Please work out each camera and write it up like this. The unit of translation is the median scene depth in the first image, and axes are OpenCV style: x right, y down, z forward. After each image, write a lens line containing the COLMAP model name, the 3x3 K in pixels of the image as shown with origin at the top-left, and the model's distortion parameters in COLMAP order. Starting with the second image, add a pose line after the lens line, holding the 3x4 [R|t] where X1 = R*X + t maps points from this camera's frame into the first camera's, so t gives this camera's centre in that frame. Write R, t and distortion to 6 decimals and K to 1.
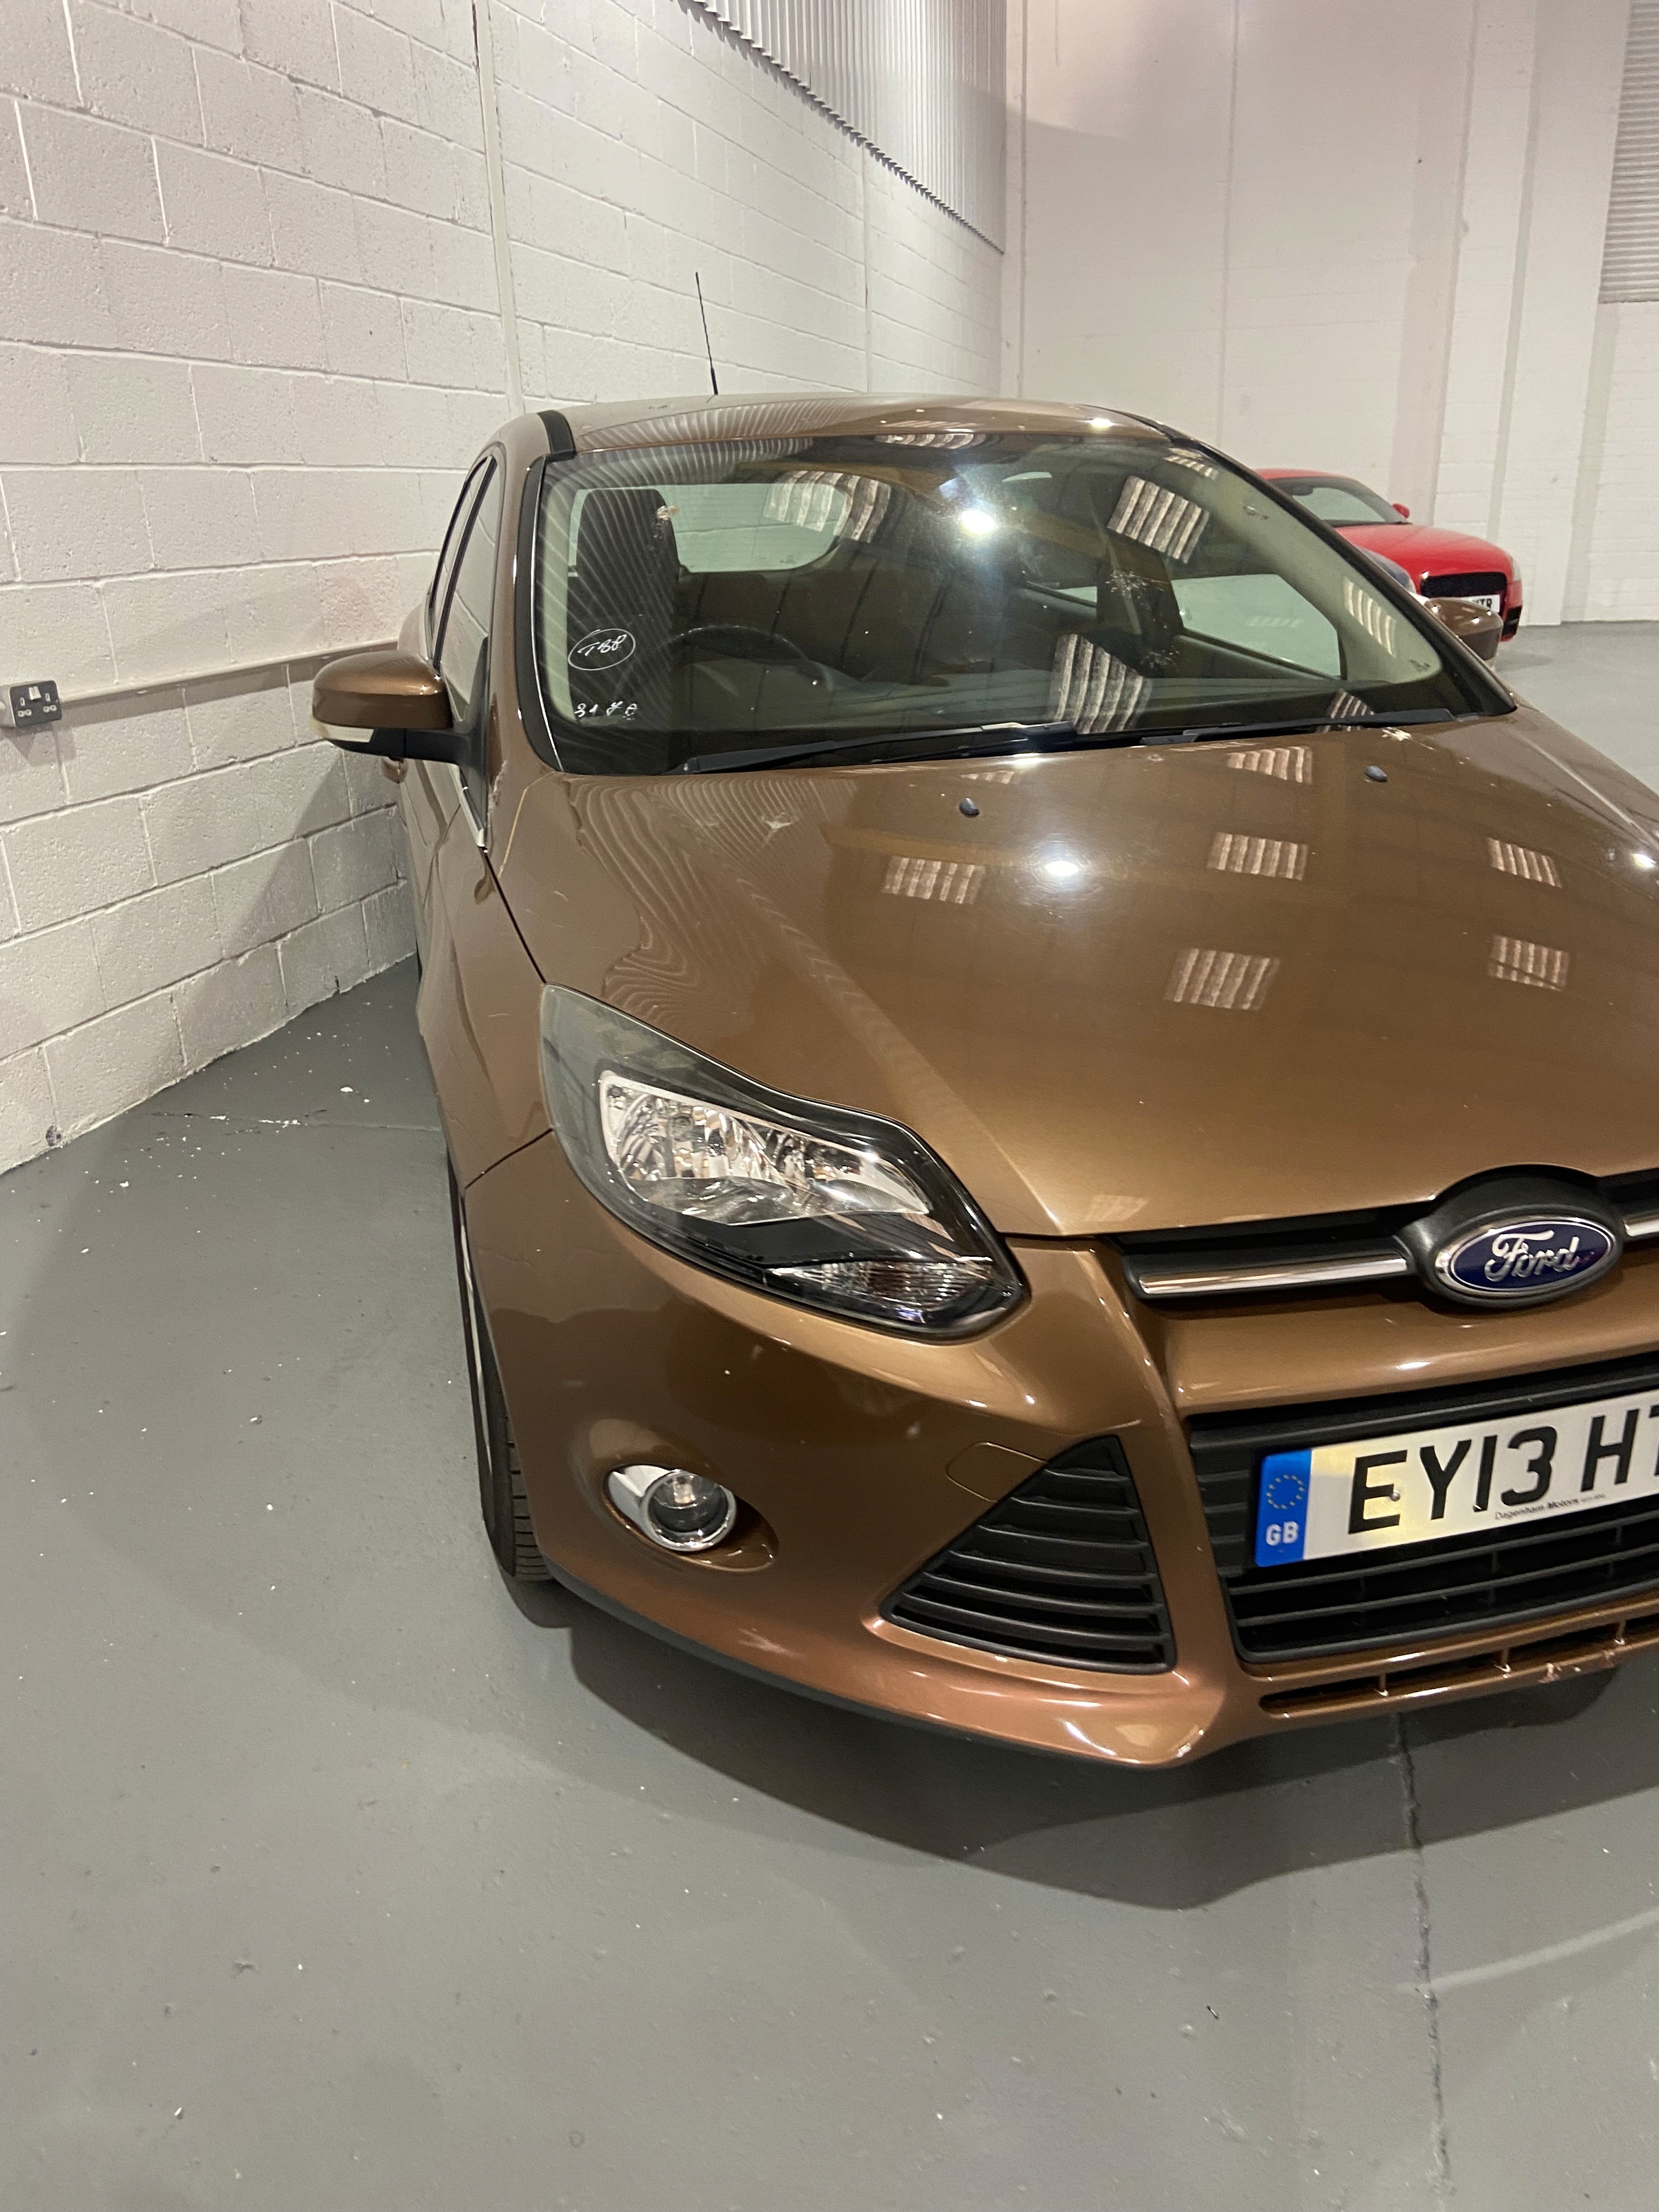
lens RADIAL K [[1666.7, 0, 829.5], [0, 1666.7, 1106.0], [0, 0, 1]] dist [0.094472, -0.108316]
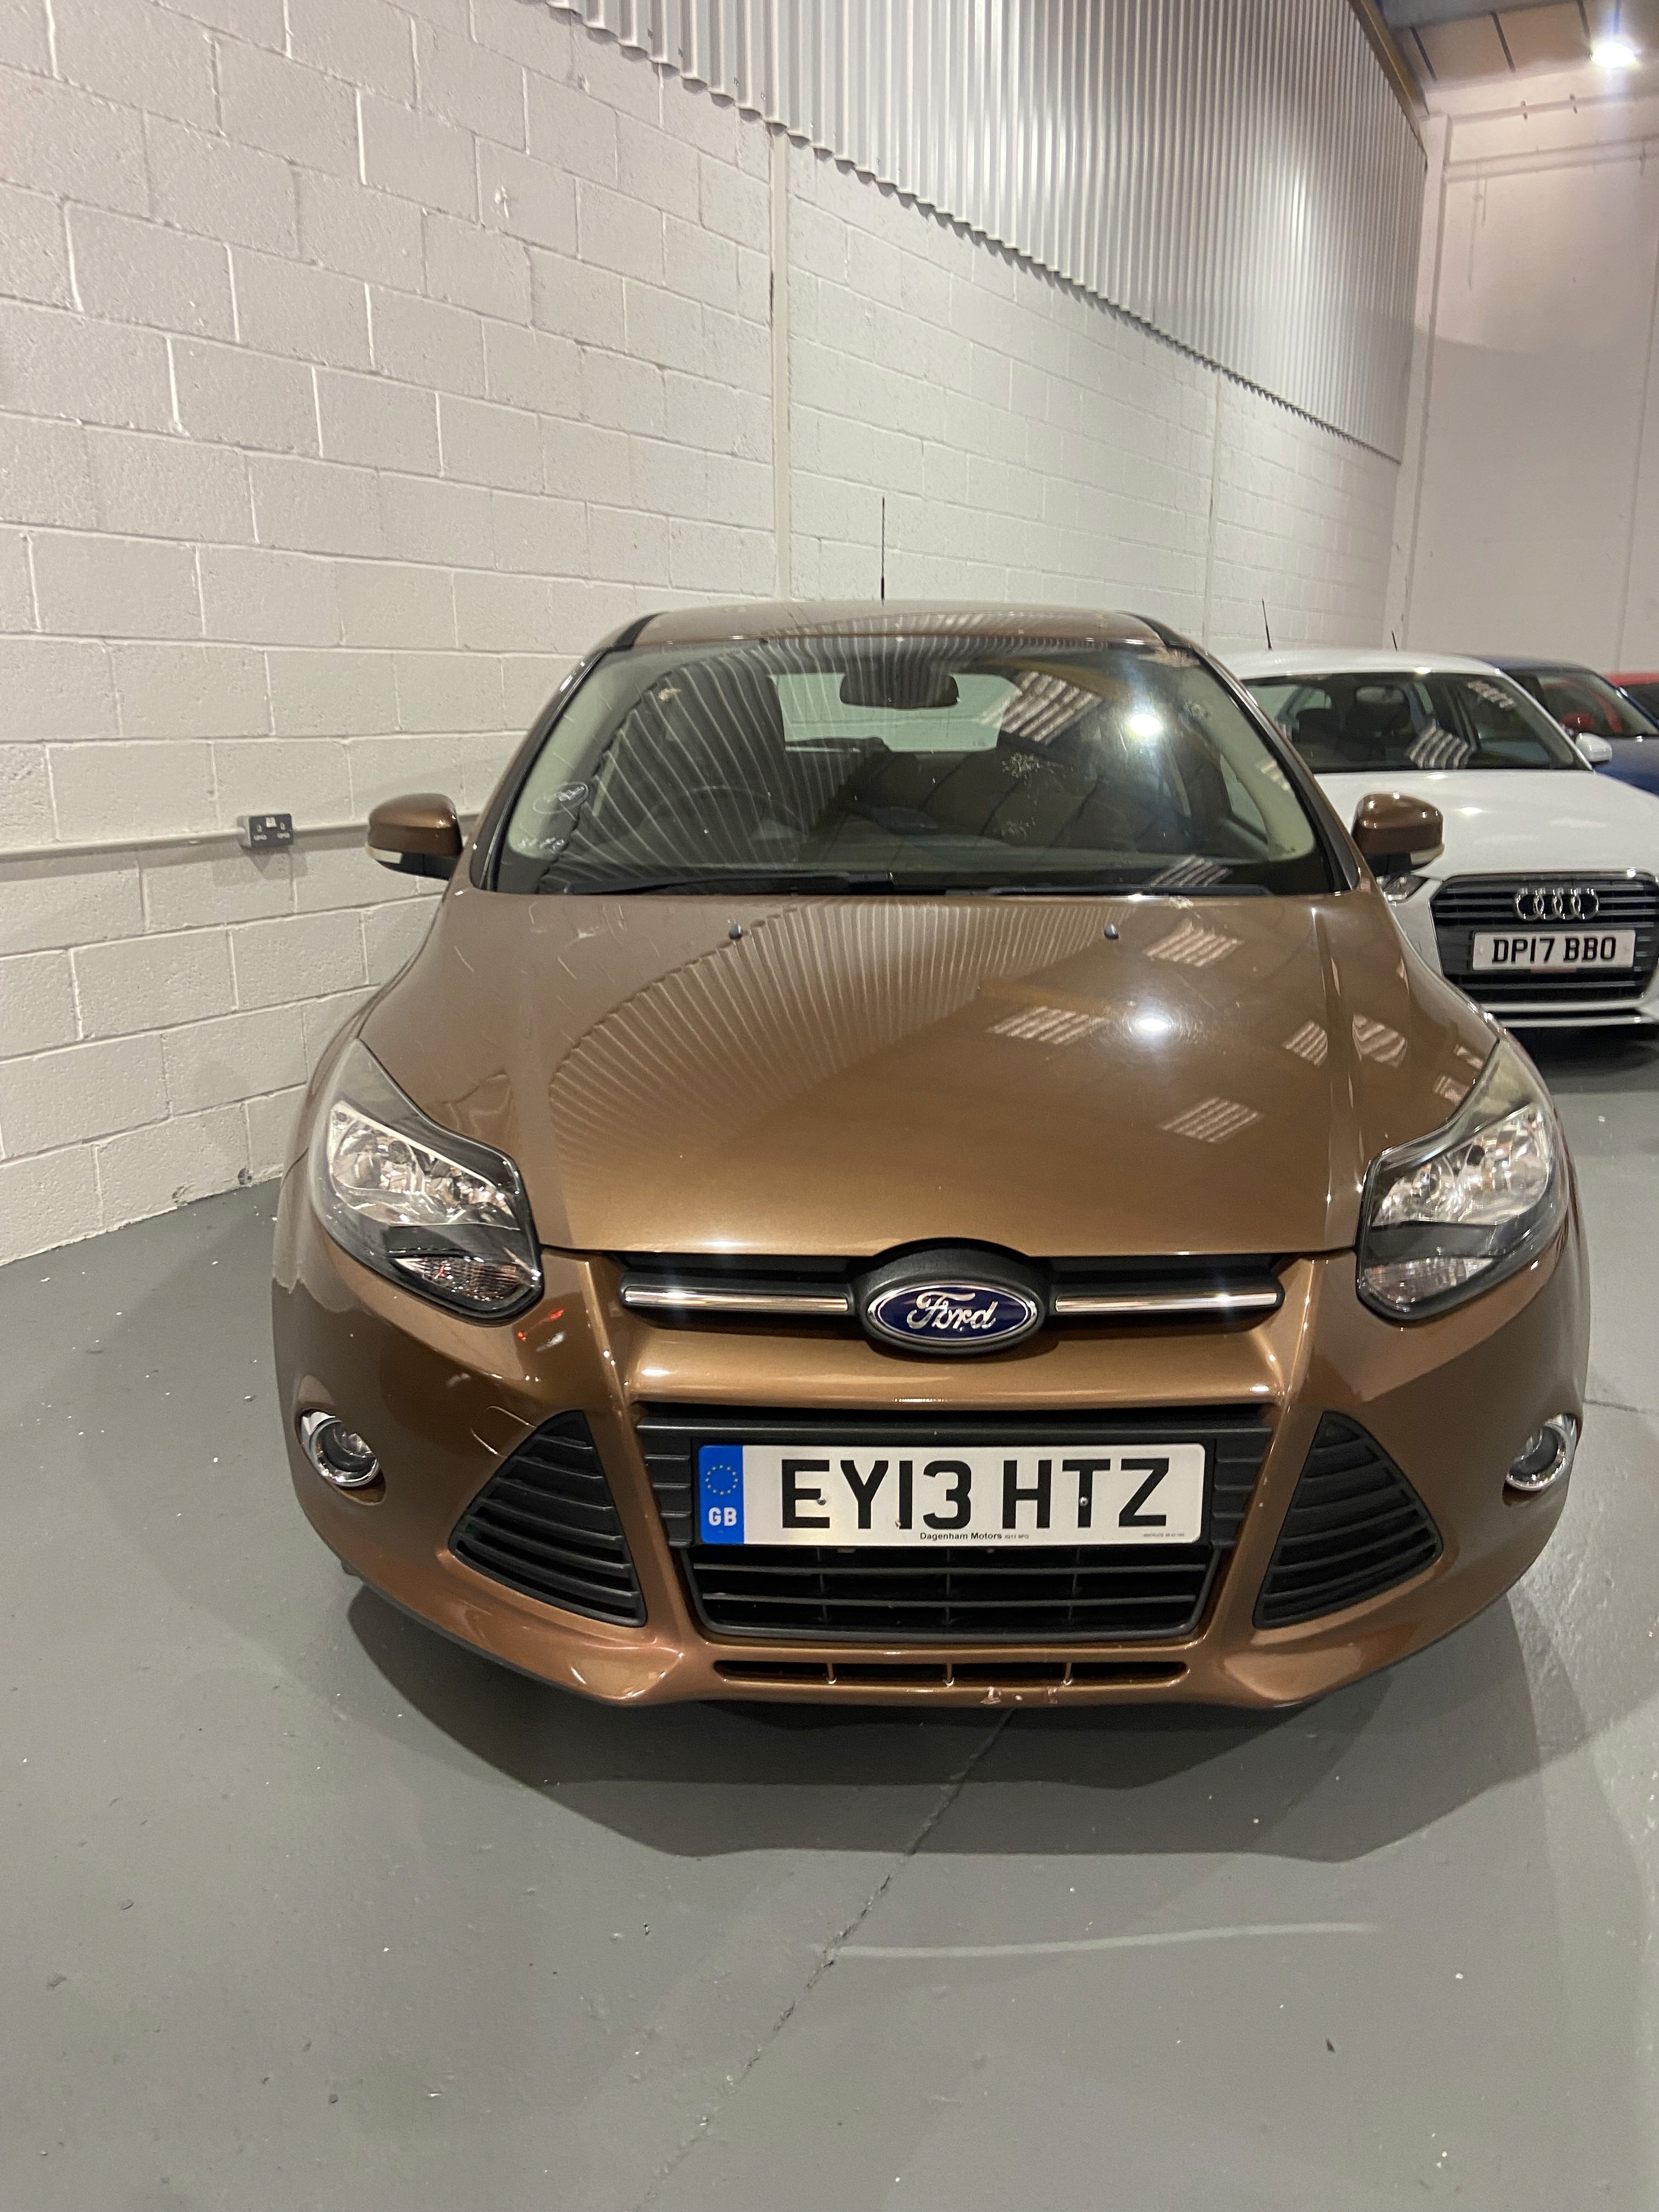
lens RADIAL K [[1634.9, 0, 821.0], [0, 1634.9, 1115.6], [0, 0, 1]] dist [0.130165, -0.157165]
pose [[0.963616, 0.091237, -0.251237, 0.587156], [-0.114381, 0.990284, -0.079087, 0.051916], [0.241580, 0.104947, 0.964689, -0.150618]]
